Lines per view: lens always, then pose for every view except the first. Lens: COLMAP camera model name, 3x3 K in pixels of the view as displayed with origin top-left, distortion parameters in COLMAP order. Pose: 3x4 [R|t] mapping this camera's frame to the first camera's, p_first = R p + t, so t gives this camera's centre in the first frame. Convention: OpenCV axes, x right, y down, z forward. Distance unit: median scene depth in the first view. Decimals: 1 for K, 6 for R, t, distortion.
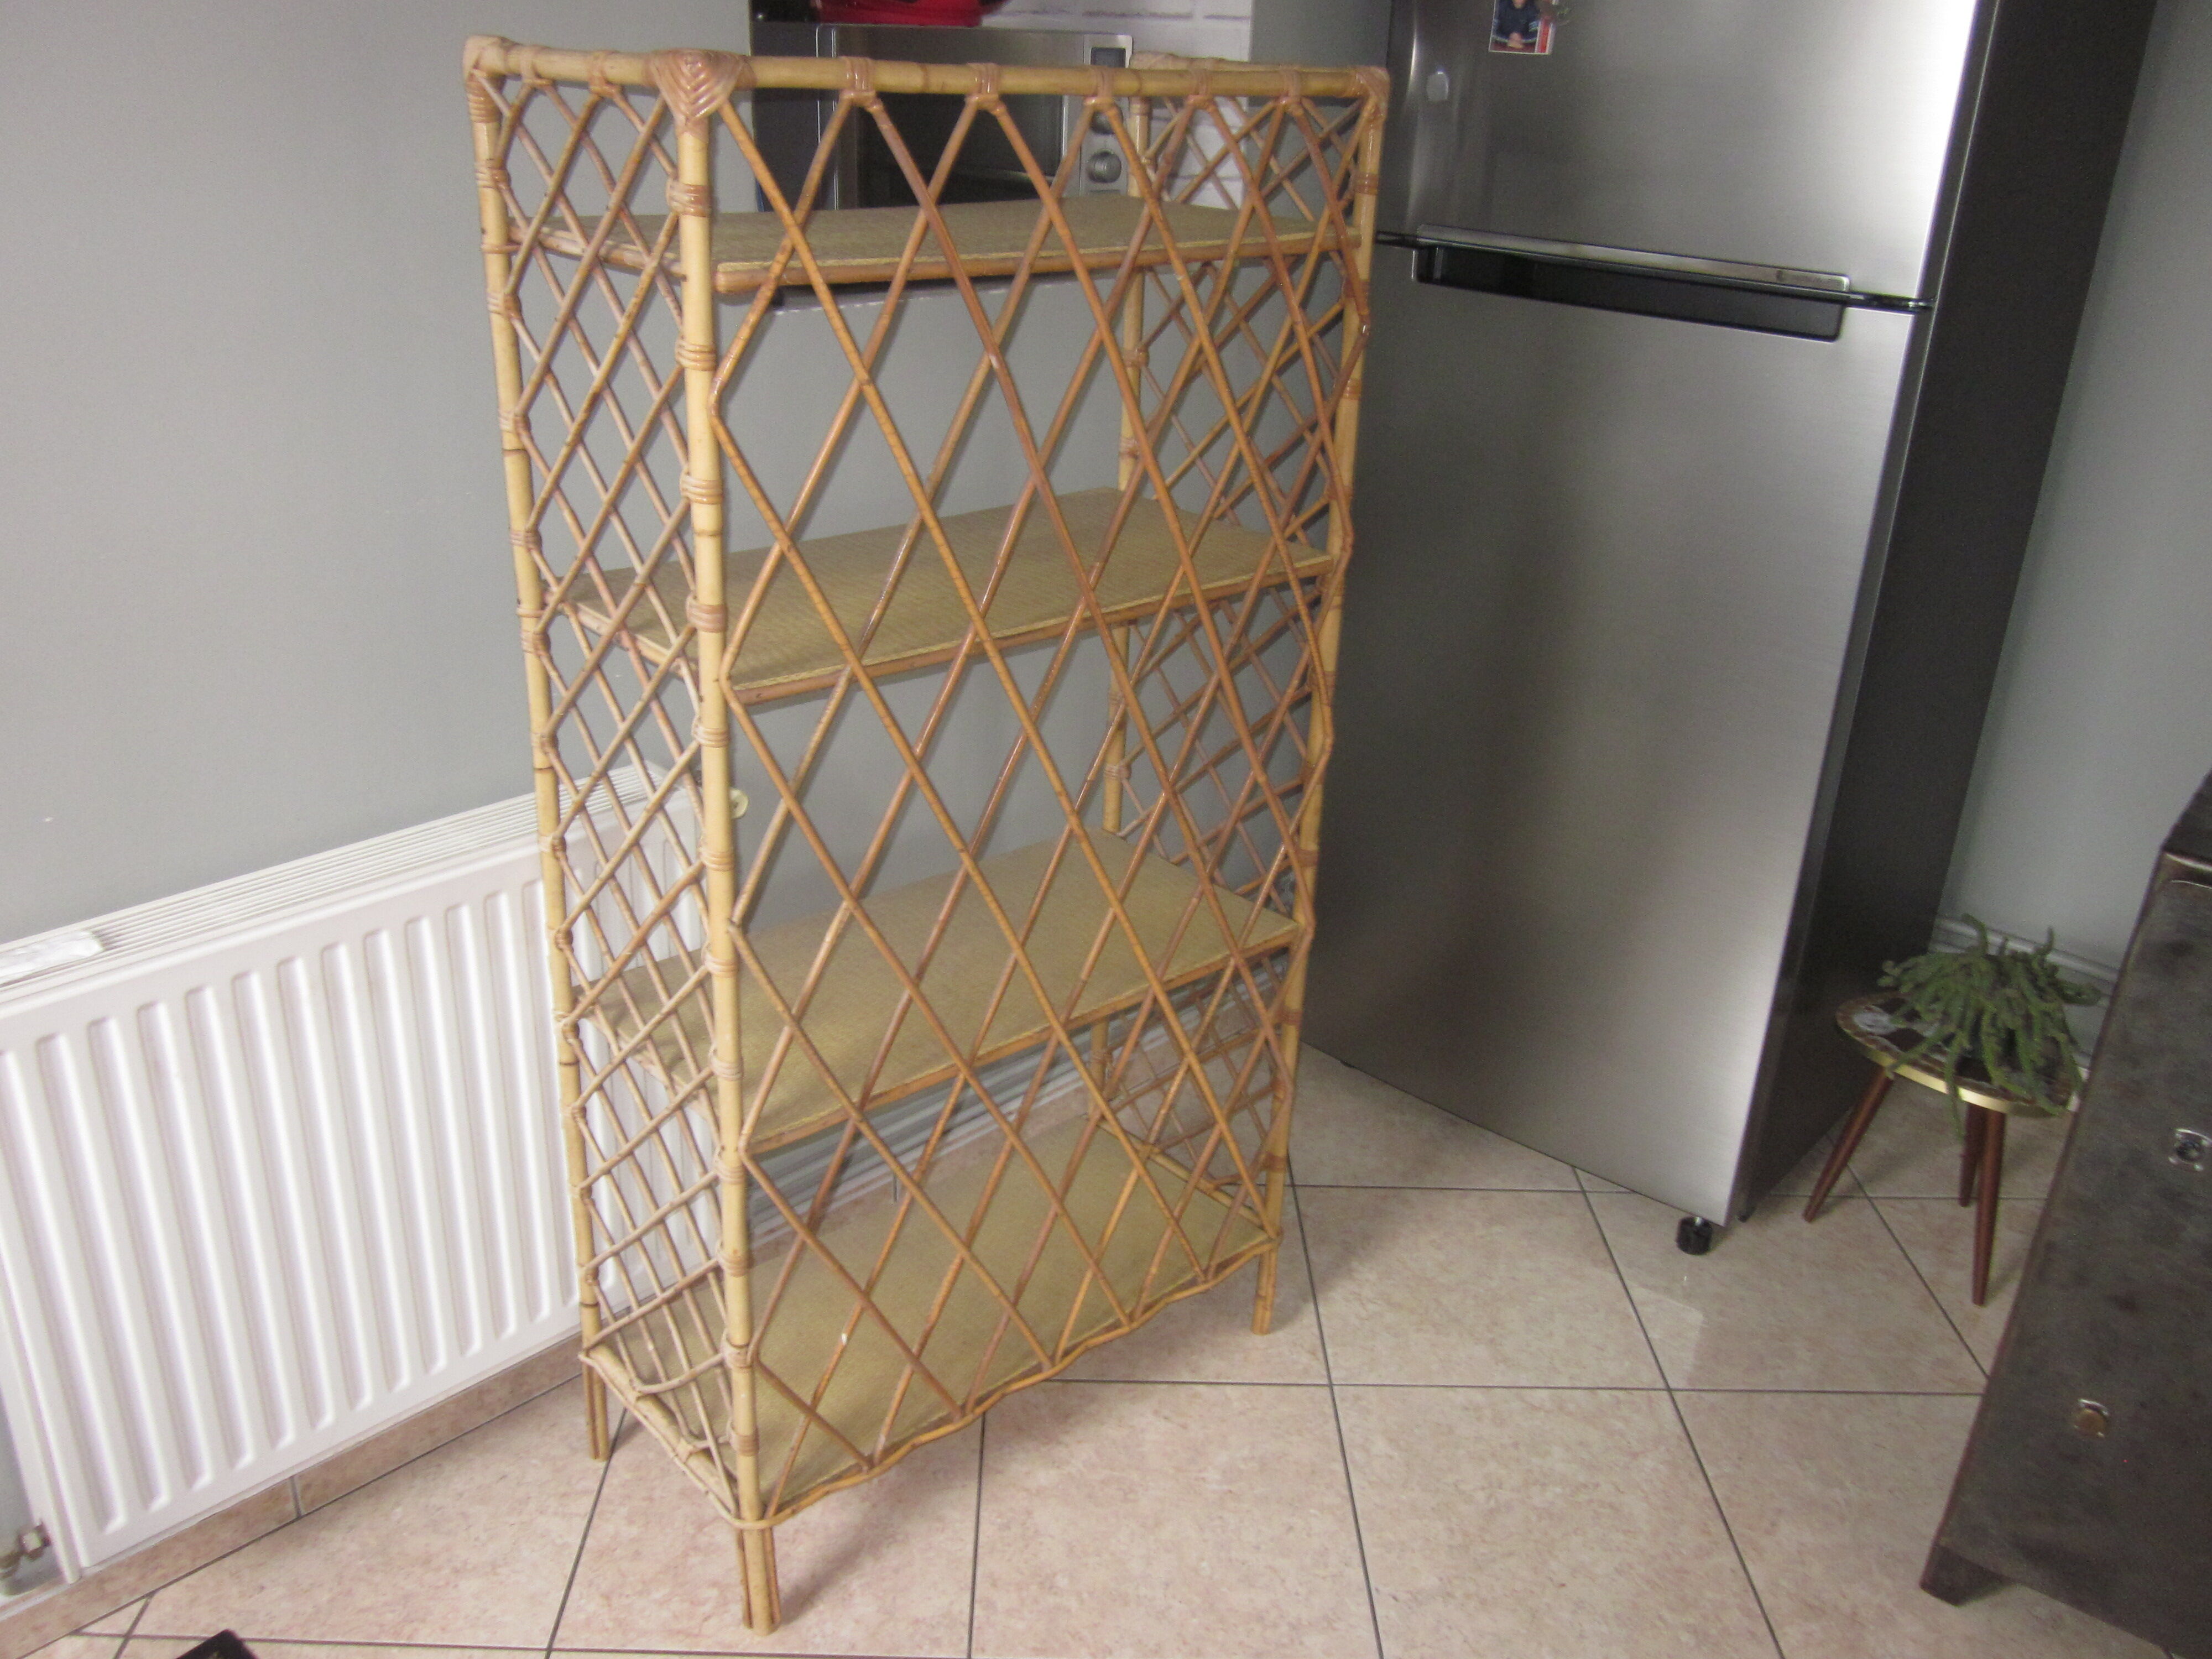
lens RADIAL K [[1819.5, 0, 1098.2], [0, 1819.5, 824.5], [0, 0, 1]] dist [-0.037648, 0.018795]
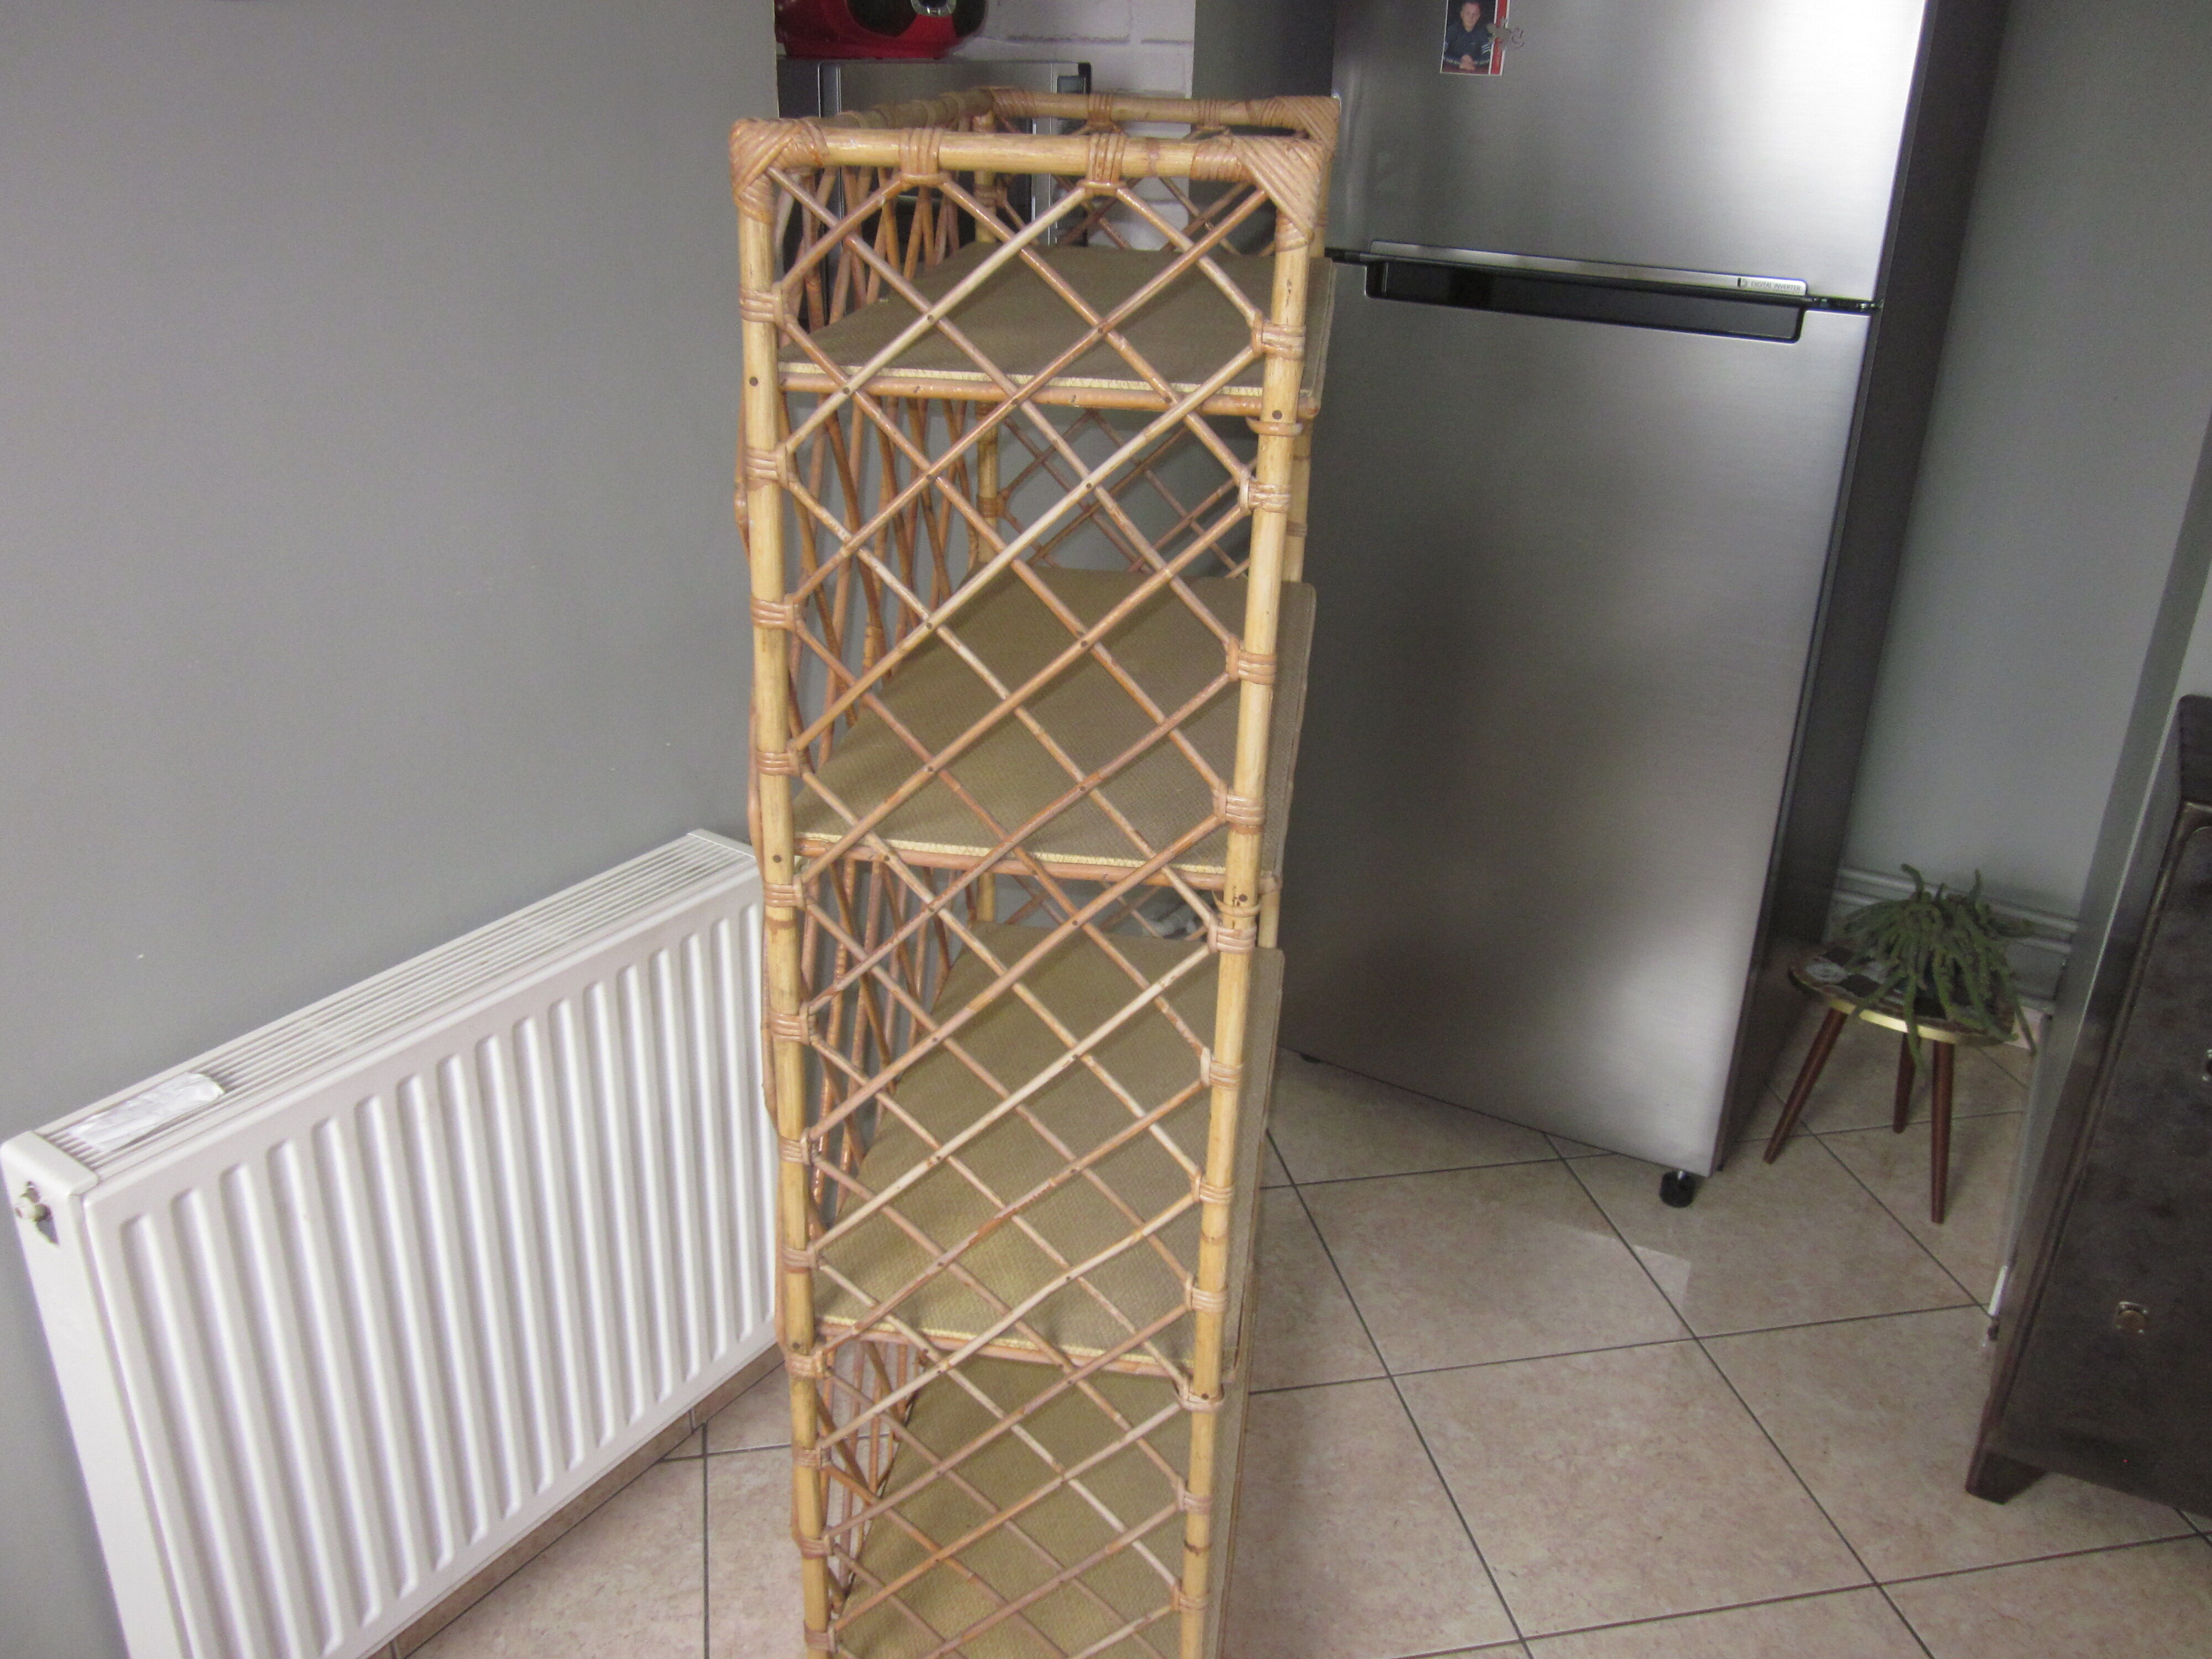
lens RADIAL K [[1819.5, 0, 1095.1], [0, 1819.5, 829.4], [0, 0, 1]] dist [-0.037648, 0.018795]
pose [[0.983648, -0.084484, 0.159058, -0.185055], [0.083435, 0.996425, 0.013273, -0.029052], [-0.159611, 0.000215, 0.987180, 0.013880]]
